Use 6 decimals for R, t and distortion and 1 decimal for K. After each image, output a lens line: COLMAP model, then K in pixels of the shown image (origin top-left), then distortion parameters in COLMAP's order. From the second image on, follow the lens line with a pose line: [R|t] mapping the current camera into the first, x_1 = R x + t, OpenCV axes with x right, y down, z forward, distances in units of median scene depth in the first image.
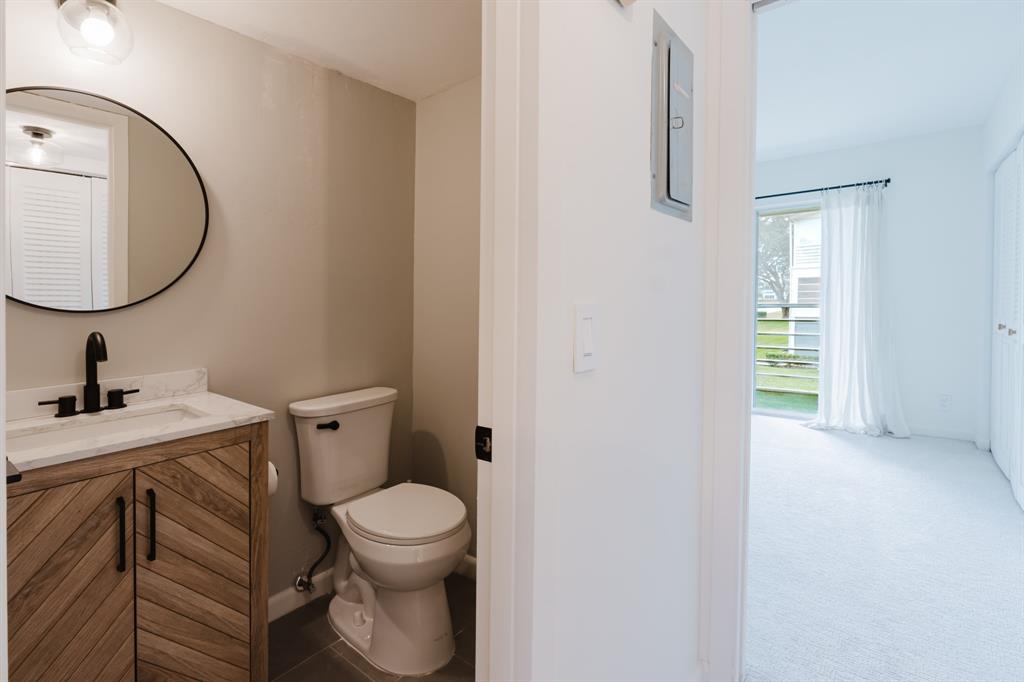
lens RADIAL K [[477.5, 0, 508.6], [0, 477.5, 316.1], [0, 0, 1]] dist [-0.000672, -0.000838]
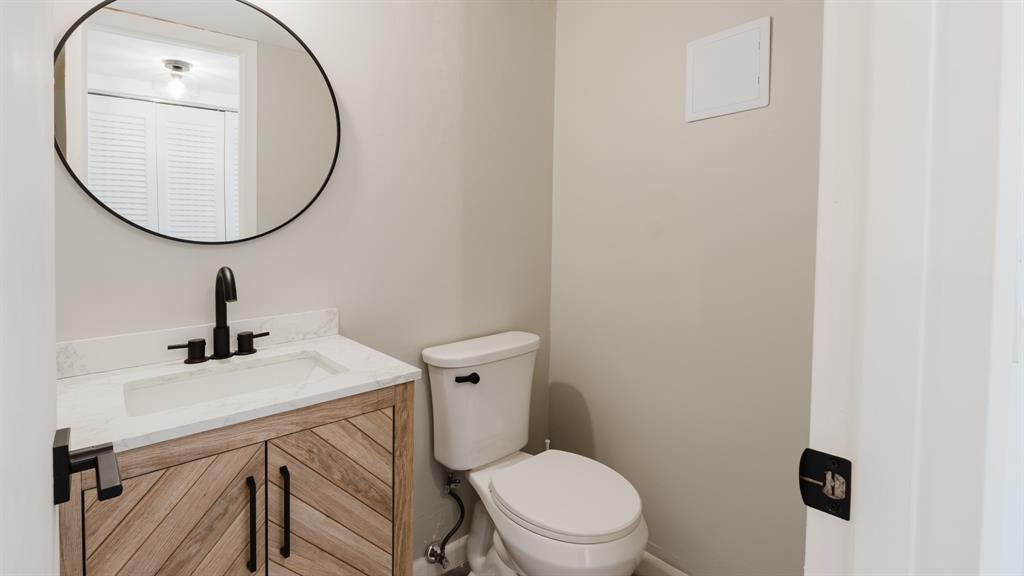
lens RADIAL K [[478.7, 0, 512.5], [0, 478.7, 253.6], [0, 0, 1]] dist [-0.001496, -0.000106]
pose [[0.983709, 0.007988, -0.179590, -0.198519], [-0.005967, 0.999913, 0.011791, -0.004222], [0.179669, -0.010527, 0.983671, 0.242067]]
